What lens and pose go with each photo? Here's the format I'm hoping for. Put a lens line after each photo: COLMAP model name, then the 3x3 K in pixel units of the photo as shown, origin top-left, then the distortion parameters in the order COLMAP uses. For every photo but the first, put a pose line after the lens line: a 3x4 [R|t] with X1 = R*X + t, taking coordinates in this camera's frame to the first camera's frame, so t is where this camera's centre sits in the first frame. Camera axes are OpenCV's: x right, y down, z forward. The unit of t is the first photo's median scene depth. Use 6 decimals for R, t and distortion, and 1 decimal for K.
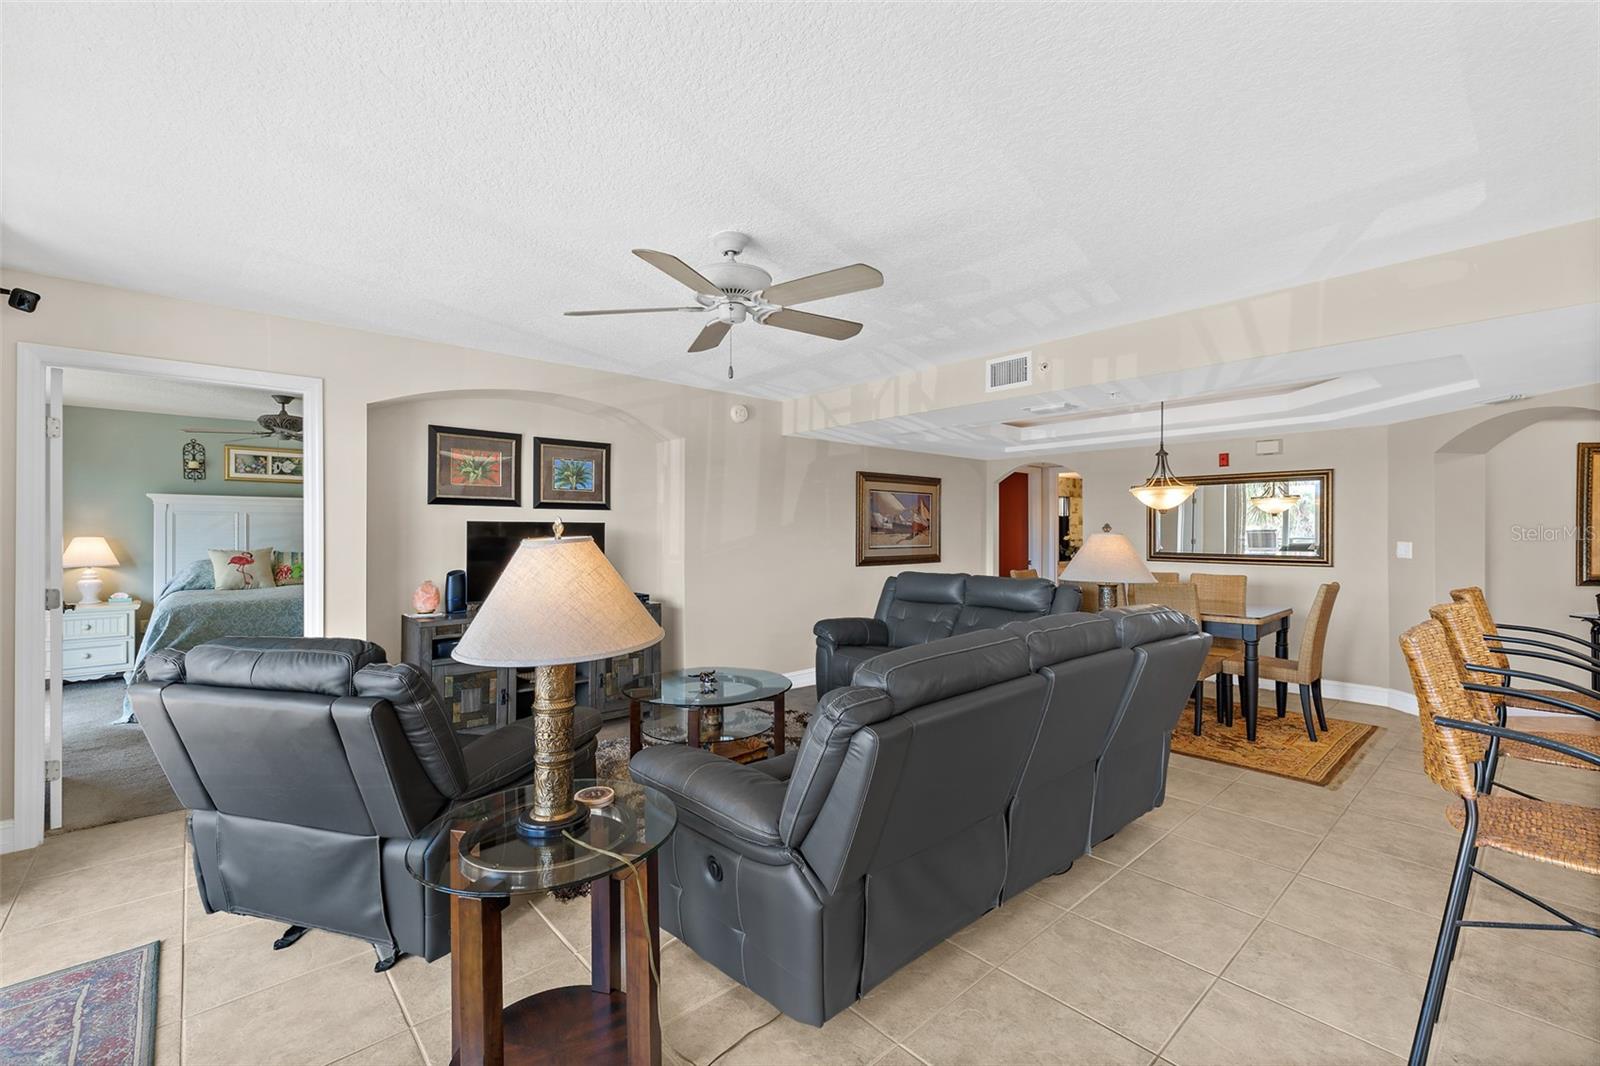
lens RADIAL K [[675.1, 0, 792.3], [0, 675.1, 530.8], [0, 0, 1]] dist [0.003911, -0.000204]
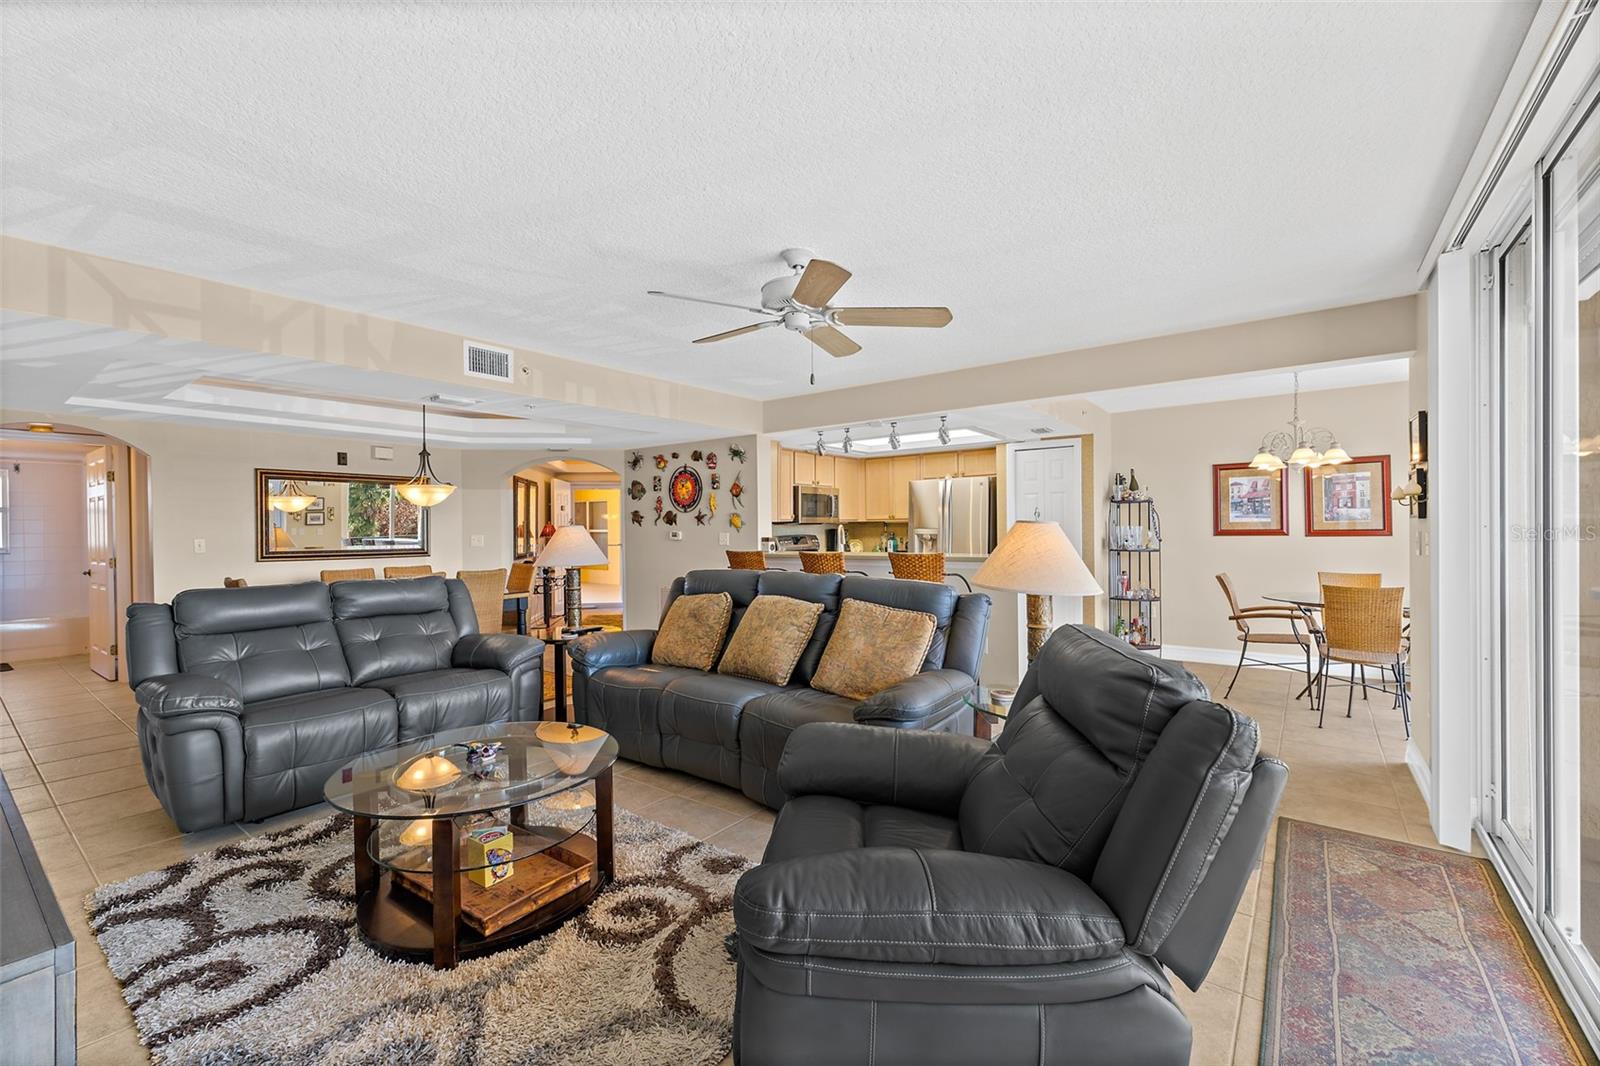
lens RADIAL K [[672.3, 0, 791.7], [0, 672.3, 535.2], [0, 0, 1]] dist [0.002102, 0.000147]
pose [[-0.182309, -0.007106, 0.983216, -0.525641], [0.007677, 0.999933, 0.008651, 0.008427], [-0.983211, 0.009125, -0.182242, 0.542754]]
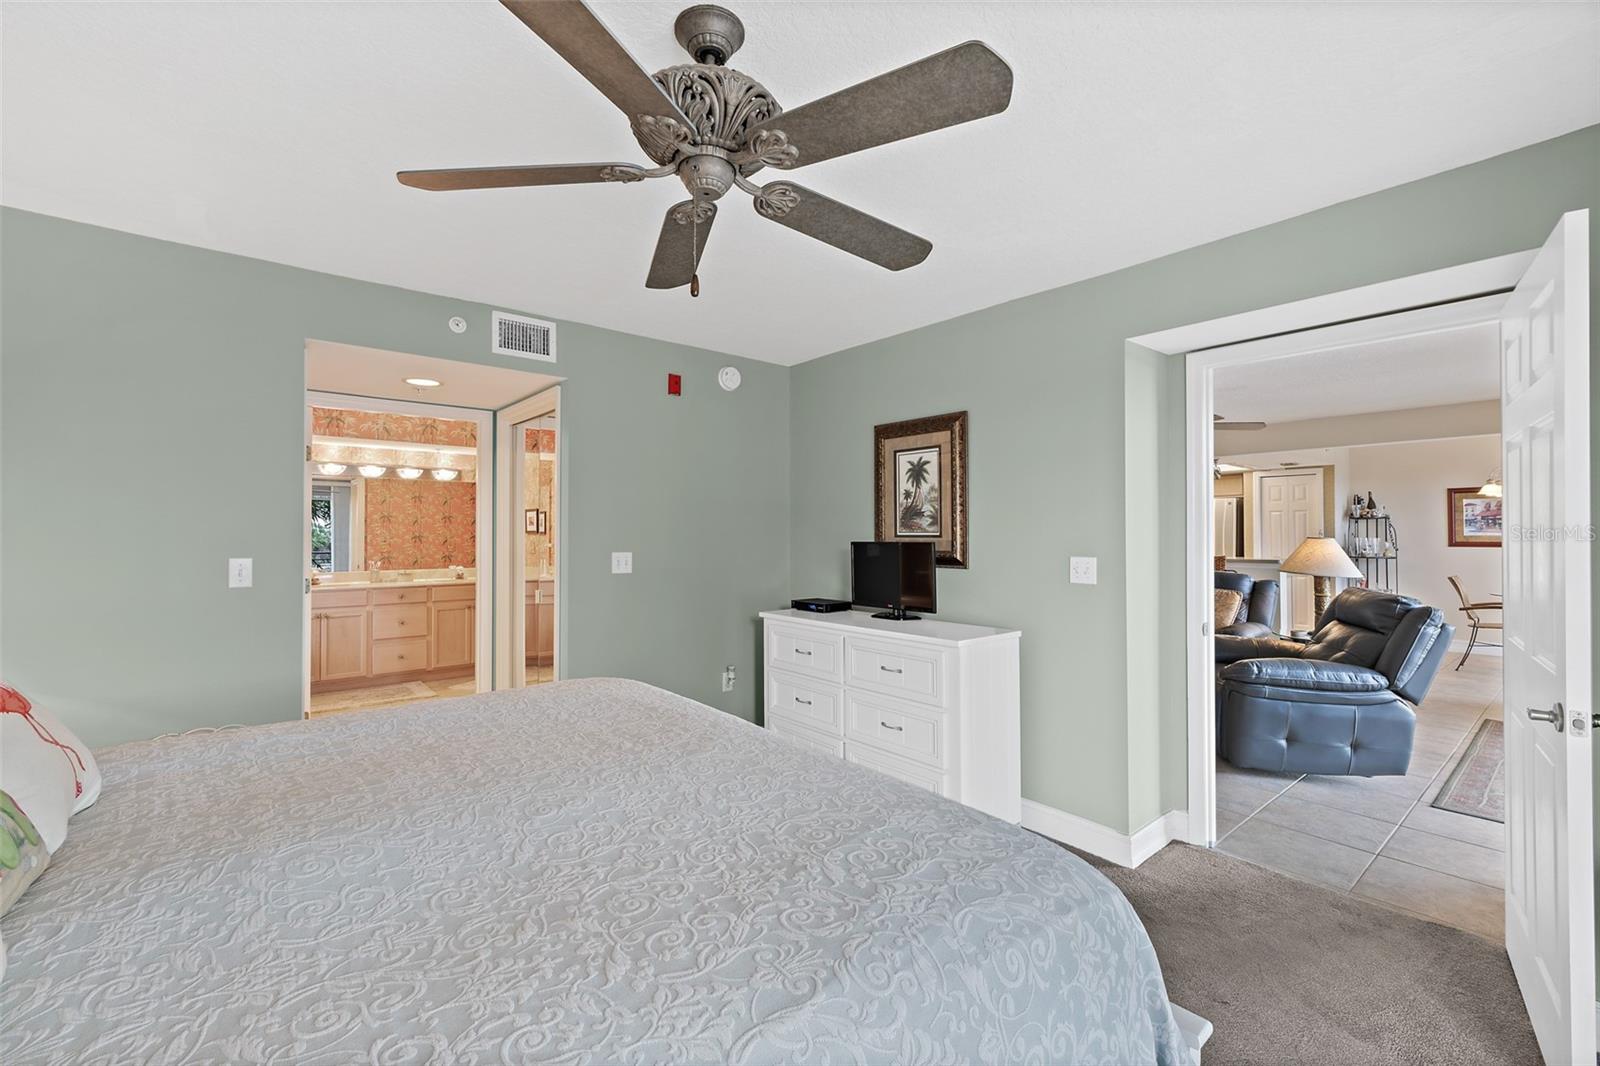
lens RADIAL K [[673.3, 0, 800.9], [0, 673.3, 527.3], [0, 0, 1]] dist [0.006775, -0.000077]
pose [[0.034292, 0.010699, 0.999355, -0.970045], [0.000394, 0.999942, -0.010718, -0.000227], [-0.999412, 0.000761, 0.034286, 0.912767]]
